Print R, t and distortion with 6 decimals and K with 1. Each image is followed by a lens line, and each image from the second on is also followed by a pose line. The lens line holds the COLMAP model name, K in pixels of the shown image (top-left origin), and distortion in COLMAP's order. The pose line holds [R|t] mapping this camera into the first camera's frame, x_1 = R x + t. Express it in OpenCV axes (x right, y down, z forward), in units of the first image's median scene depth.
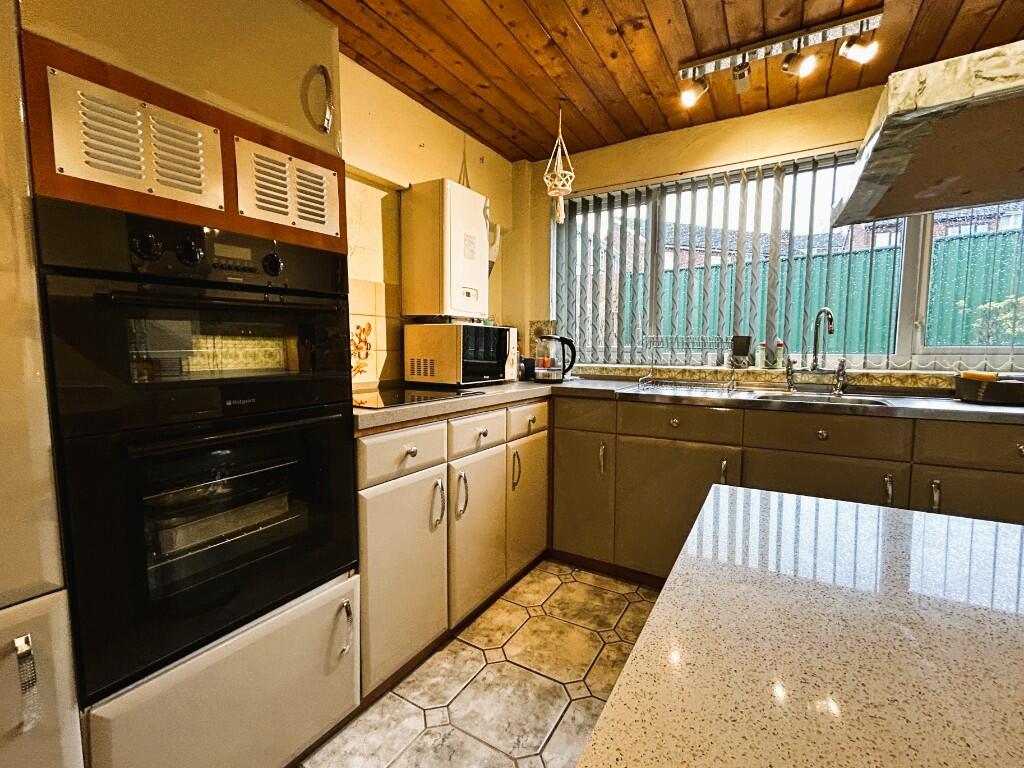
lens RADIAL K [[460.0, 0, 512.0], [0, 460.0, 384.0], [0, 0, 1]] dist [0.003163, 0.000722]
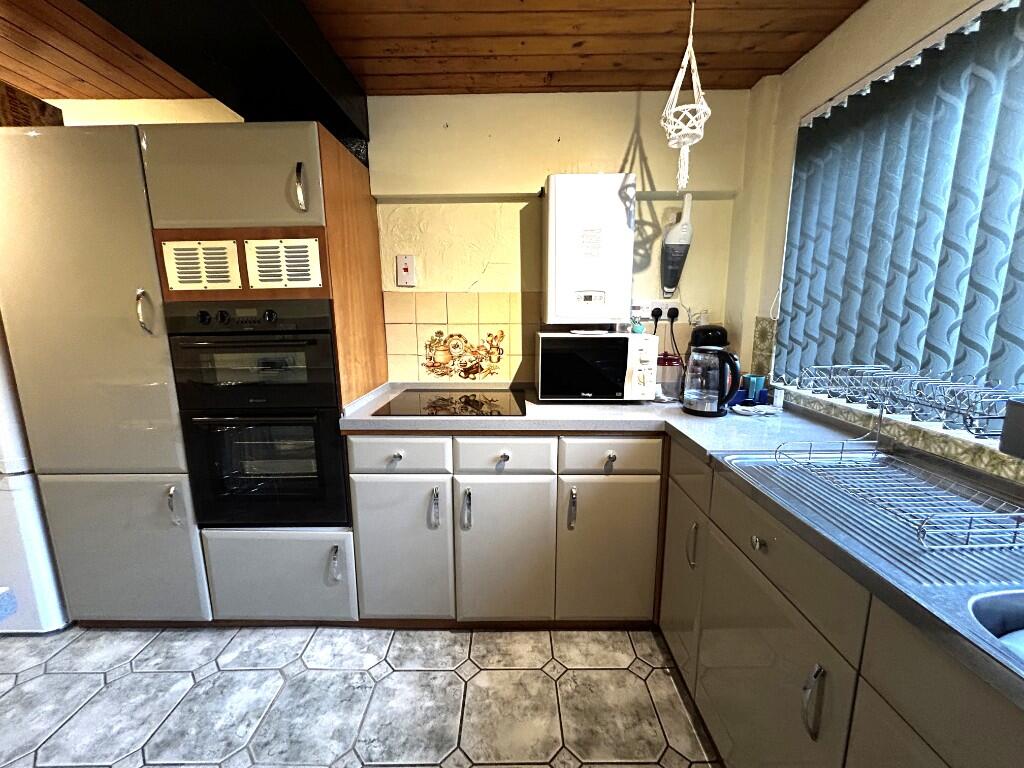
lens RADIAL K [[414.6, 0, 512.0], [0, 414.6, 384.0], [0, 0, 1]] dist [0.000825, 0.000166]
pose [[0.509323, 0.145580, -0.848173, 0.578694], [-0.062811, 0.989247, 0.132077, -0.140087], [0.858280, -0.013995, 0.512990, 0.509301]]
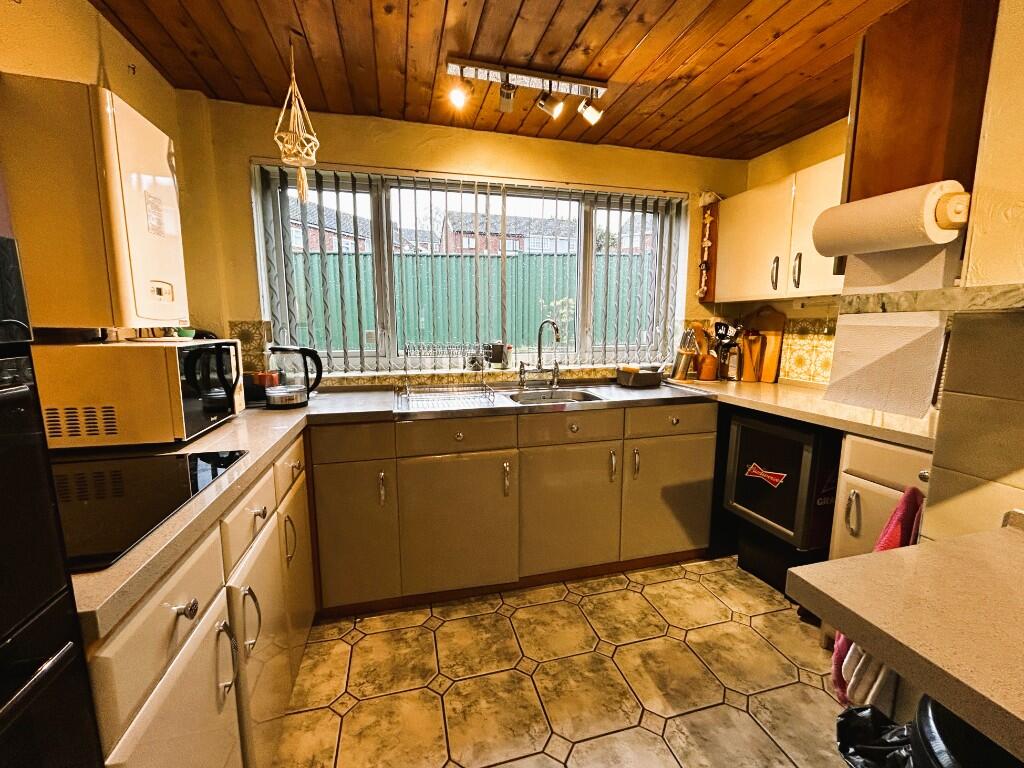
lens RADIAL K [[429.5, 0, 512.0], [0, 429.5, 384.0], [0, 0, 1]] dist [-0.000719, 0.000014]
pose [[0.702439, -0.105478, 0.703885, -0.200203], [0.061084, 0.994243, 0.088031, -0.100769], [-0.709118, -0.018840, 0.704838, 0.268845]]
